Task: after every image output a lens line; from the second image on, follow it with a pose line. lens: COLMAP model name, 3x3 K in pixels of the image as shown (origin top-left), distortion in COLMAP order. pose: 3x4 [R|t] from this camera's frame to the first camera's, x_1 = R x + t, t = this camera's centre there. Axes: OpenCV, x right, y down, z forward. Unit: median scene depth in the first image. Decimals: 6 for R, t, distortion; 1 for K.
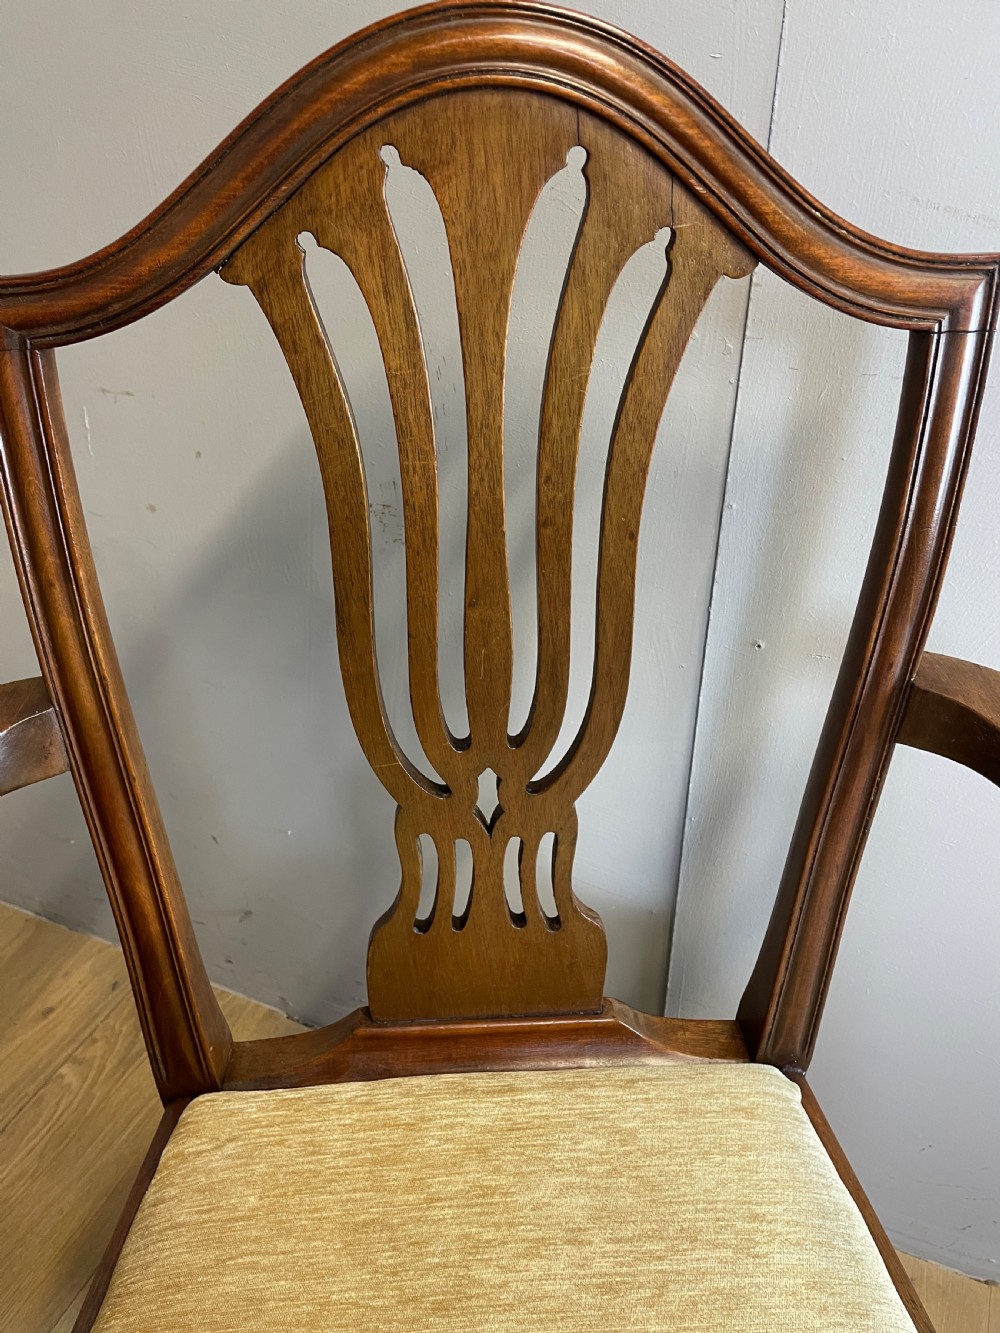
lens RADIAL K [[1014.5, 0, 497.1], [0, 1014.5, 666.9], [0, 0, 1]] dist [0.089928, -0.115091]
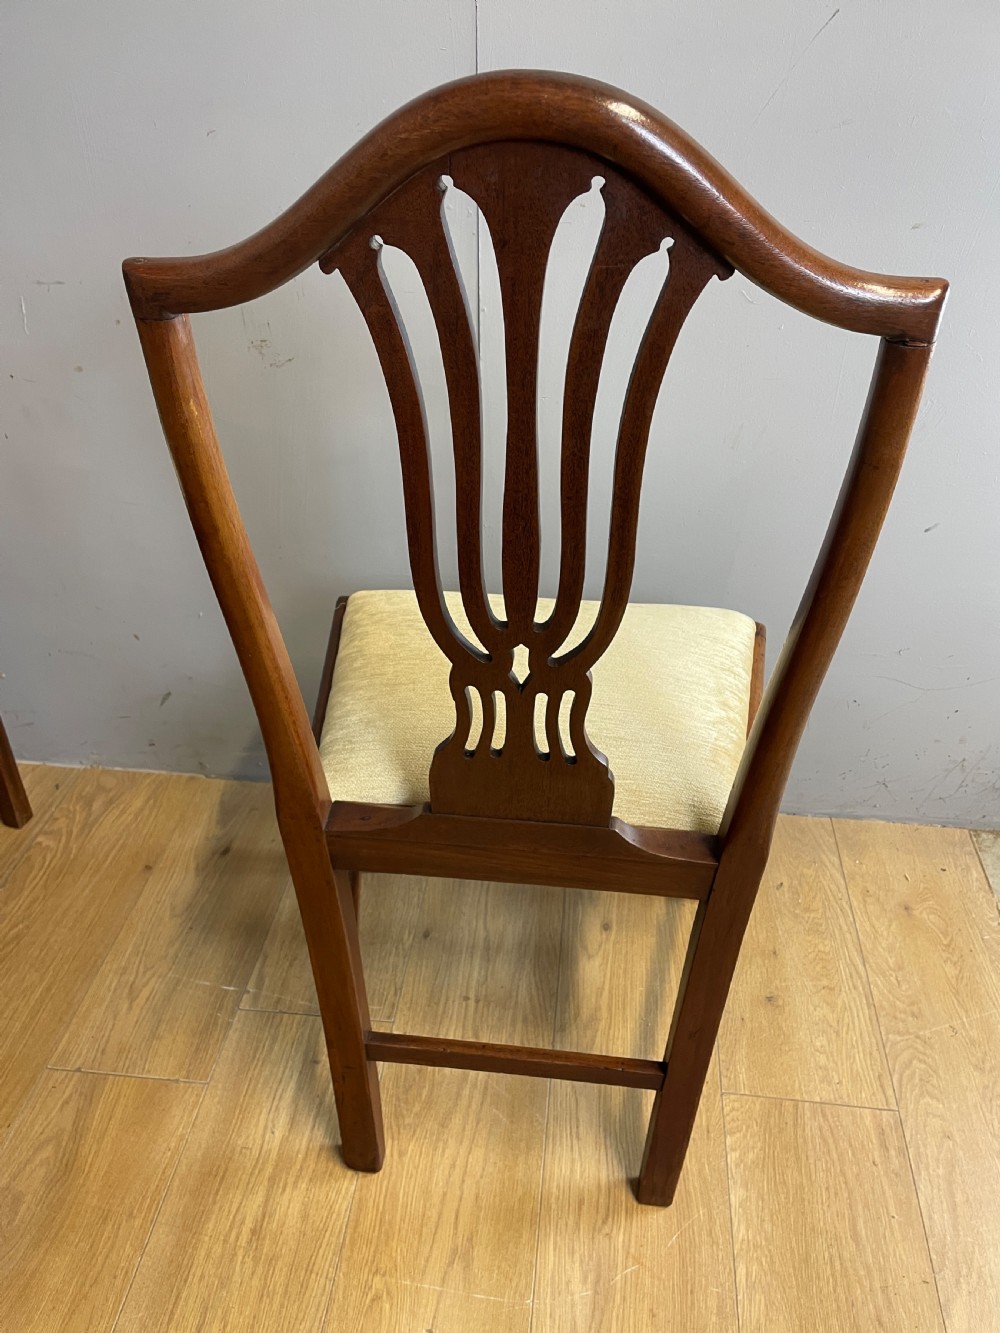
lens RADIAL K [[1014.5, 0, 502.8], [0, 1014.5, 675.7], [0, 0, 1]] dist [0.089928, -0.115091]
pose [[0.950975, -0.164269, 0.262034, -0.382103], [0.157073, 0.986404, 0.048323, 0.483840], [-0.266409, -0.004796, 0.963848, -0.887584]]
